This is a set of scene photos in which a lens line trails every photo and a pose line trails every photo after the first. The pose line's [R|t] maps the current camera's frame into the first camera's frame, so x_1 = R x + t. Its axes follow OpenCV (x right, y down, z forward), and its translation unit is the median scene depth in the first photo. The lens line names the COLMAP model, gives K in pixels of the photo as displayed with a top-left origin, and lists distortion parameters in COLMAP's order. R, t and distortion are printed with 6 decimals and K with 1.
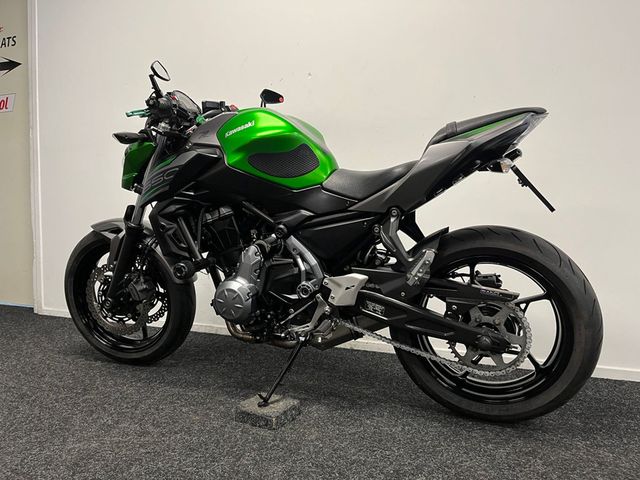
lens RADIAL K [[512.6, 0, 320.0], [0, 512.6, 240.0], [0, 0, 1]] dist [0.047048, -0.004025]
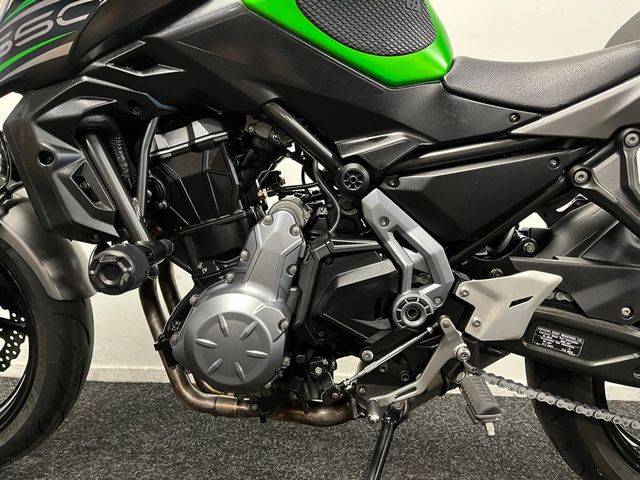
lens RADIAL K [[489.0, 0, 317.9], [0, 489.0, 237.2], [0, 0, 1]] dist [0.060882, -0.076189]
pose [[0.935705, 0.004812, 0.352751, -0.262530], [-0.005827, 0.999981, 0.001815, 0.034339], [-0.352736, -0.003754, 0.935716, 0.631708]]
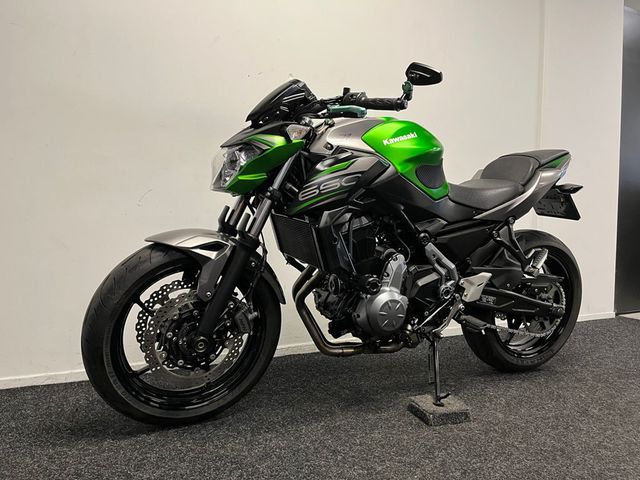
lens RADIAL K [[489.0, 0, 317.9], [0, 489.0, 237.2], [0, 0, 1]] dist [0.060882, -0.076189]
pose [[0.690322, -0.039673, 0.722414, -0.985464], [0.025688, 0.999210, 0.030326, -0.059047], [-0.723046, -0.002377, 0.690796, 0.475418]]
